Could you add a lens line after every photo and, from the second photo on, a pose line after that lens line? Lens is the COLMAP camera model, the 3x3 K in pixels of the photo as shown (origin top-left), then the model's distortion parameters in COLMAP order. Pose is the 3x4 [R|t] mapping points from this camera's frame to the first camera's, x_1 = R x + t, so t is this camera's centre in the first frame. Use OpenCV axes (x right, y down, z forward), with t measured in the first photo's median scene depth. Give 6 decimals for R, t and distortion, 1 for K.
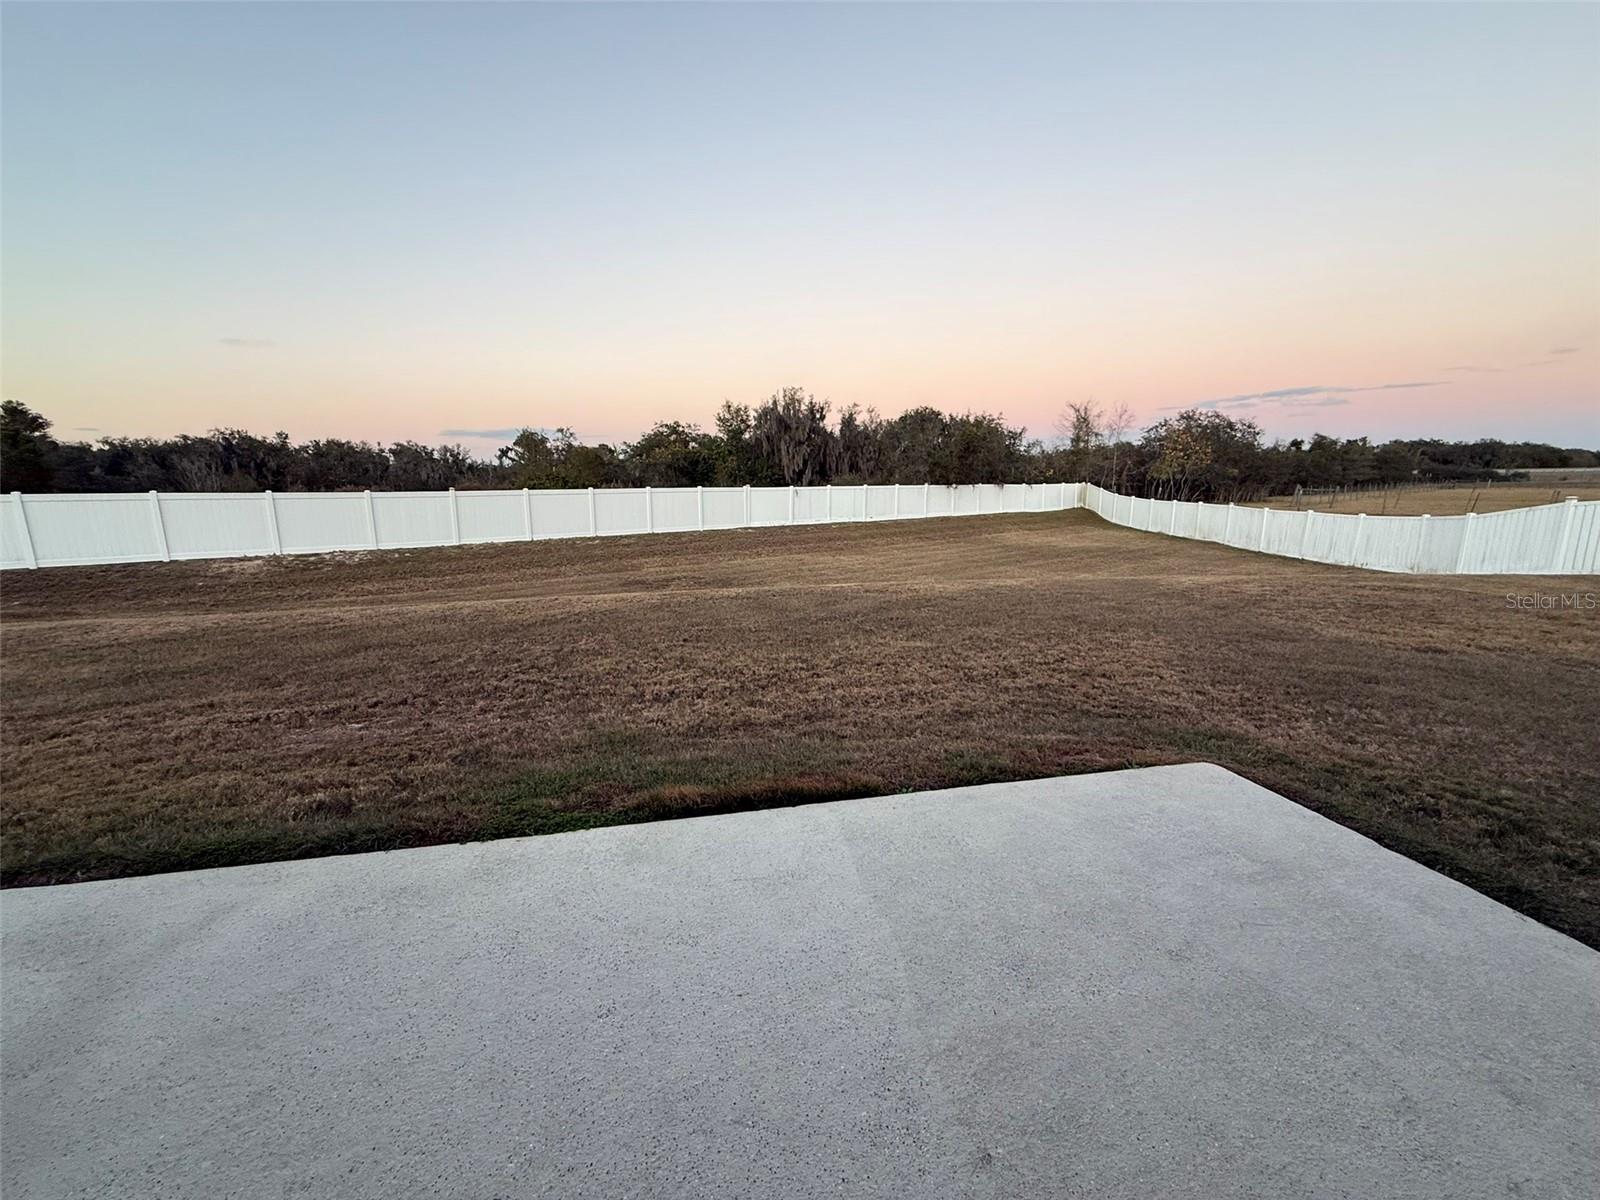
lens RADIAL K [[627.3, 0, 800.0], [0, 627.3, 600.0], [0, 0, 1]] dist [0.001497, 0.000082]
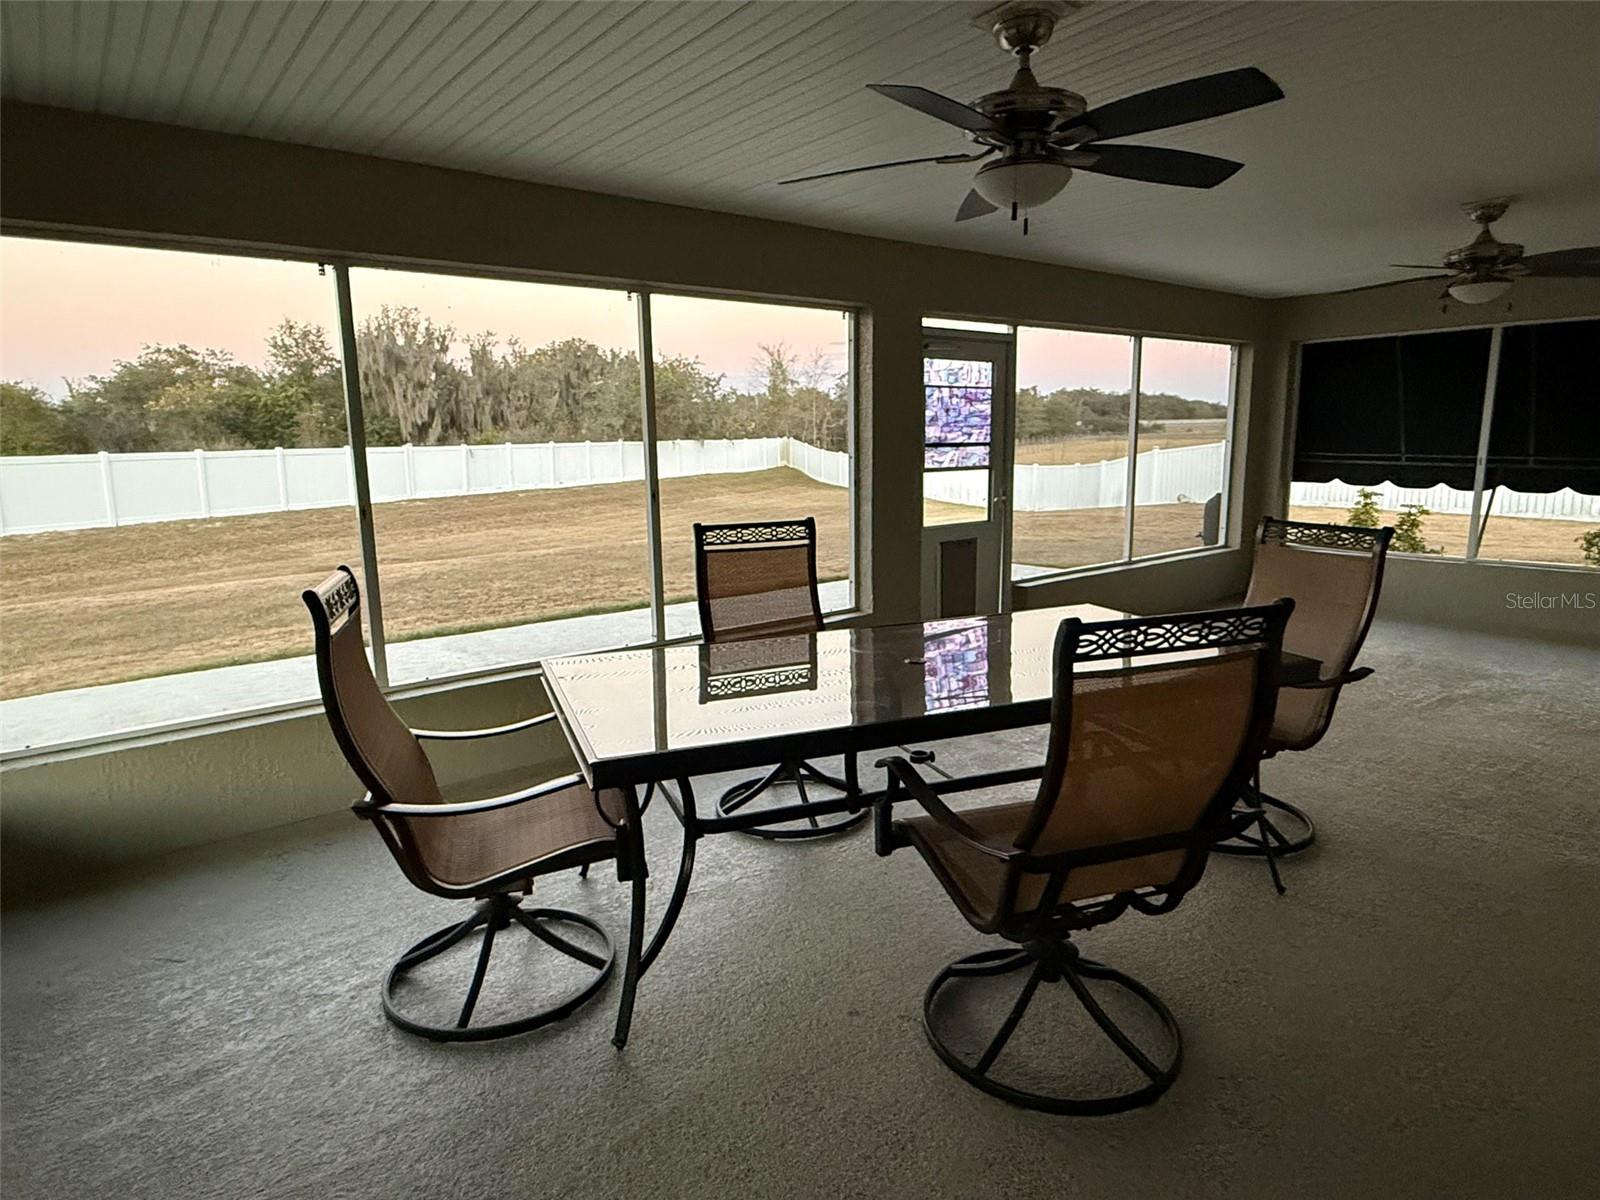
lens RADIAL K [[914.2, 0, 800.0], [0, 914.2, 600.0], [0, 0, 1]] dist [0.002423, 0.000238]
pose [[0.891367, -0.086684, 0.444916, -0.099565], [0.091119, 0.995774, 0.011456, 0.021302], [-0.444029, 0.030329, 0.895499, -0.117833]]
